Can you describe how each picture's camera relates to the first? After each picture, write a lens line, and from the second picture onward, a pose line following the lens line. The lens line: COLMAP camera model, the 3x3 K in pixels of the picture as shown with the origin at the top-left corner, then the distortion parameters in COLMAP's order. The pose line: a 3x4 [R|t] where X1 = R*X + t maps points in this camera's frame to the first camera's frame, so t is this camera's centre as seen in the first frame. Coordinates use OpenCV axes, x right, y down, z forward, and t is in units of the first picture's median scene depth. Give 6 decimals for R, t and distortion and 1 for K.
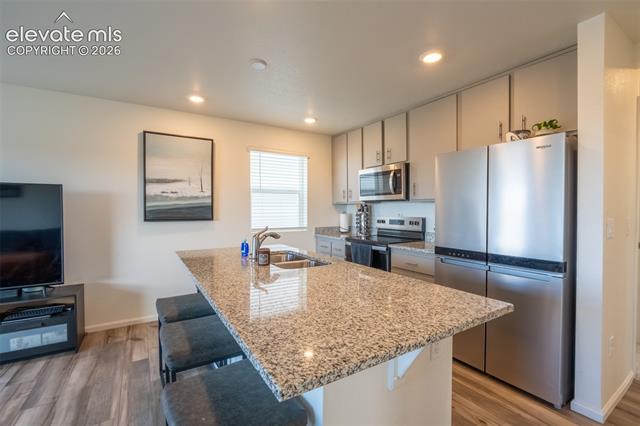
lens RADIAL K [[283.5, 0, 317.5], [0, 283.5, 211.9], [0, 0, 1]] dist [-0.008991, 0.001117]
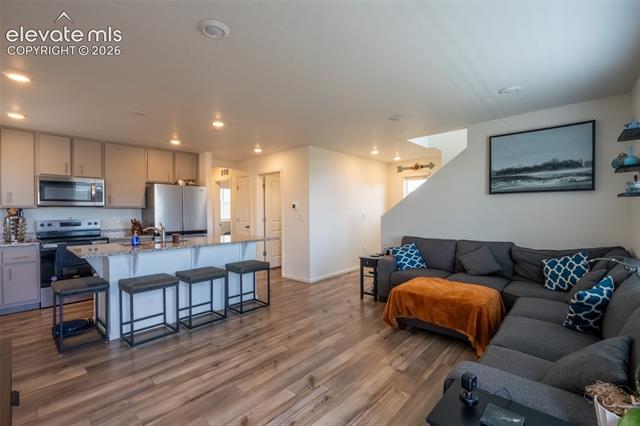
lens RADIAL K [[283.5, 0, 316.7], [0, 283.5, 212.0], [0, 0, 1]] dist [-0.008991, 0.001117]
pose [[-0.265004, 0.001516, 0.964246, -1.413549], [0.019907, 0.999794, 0.003899, 0.001001], [-0.964042, 0.020229, -0.264980, 0.394330]]
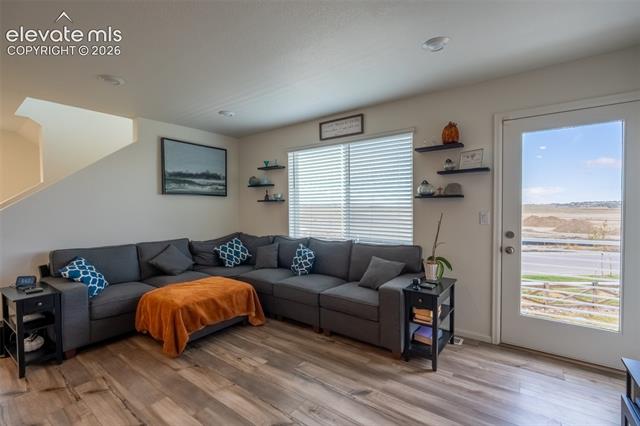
lens RADIAL K [[283.5, 0, 316.4], [0, 283.5, 213.2], [0, 0, 1]] dist [-0.008991, 0.001117]
pose [[-0.933137, 0.017520, -0.359094, -0.597177], [0.007199, 0.999522, 0.030059, -0.005491], [0.359449, 0.025464, -0.932817, 0.759366]]
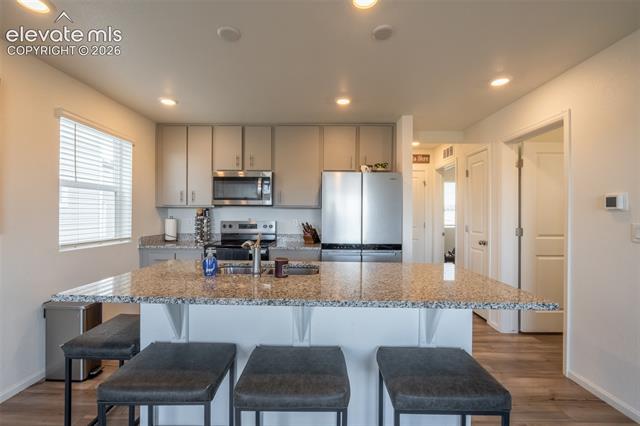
lens RADIAL K [[283.5, 0, 314.7], [0, 283.5, 213.0], [0, 0, 1]] dist [-0.008991, 0.001117]
pose [[0.545983, 0.005749, 0.837777, -0.574781], [0.003093, 0.999956, -0.008878, -0.003435], [-0.837791, 0.007439, 0.545941, 0.278044]]
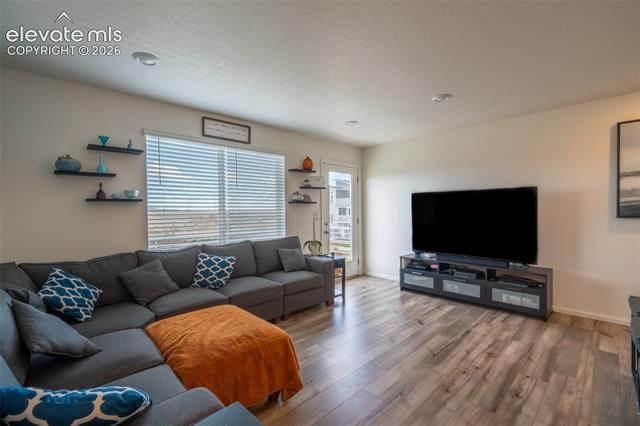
lens RADIAL K [[283.5, 0, 316.7], [0, 283.5, 213.9], [0, 0, 1]] dist [-0.008991, 0.001117]
pose [[0.194990, 0.017430, -0.980650, 0.127733], [0.001527, 0.999835, 0.018074, 0.001859], [0.980804, -0.005022, 0.194931, -0.192005]]
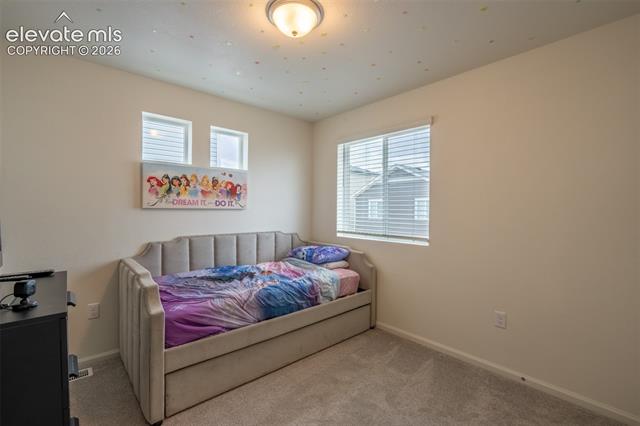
lens RADIAL K [[283.5, 0, 316.9], [0, 283.5, 213.9], [0, 0, 1]] dist [-0.008991, 0.001117]
pose [[0.169916, 0.018732, -0.985280, 0.756405], [-0.019714, 0.999684, 0.015606, -0.008692], [0.985261, 0.016772, 0.170232, 0.970321]]
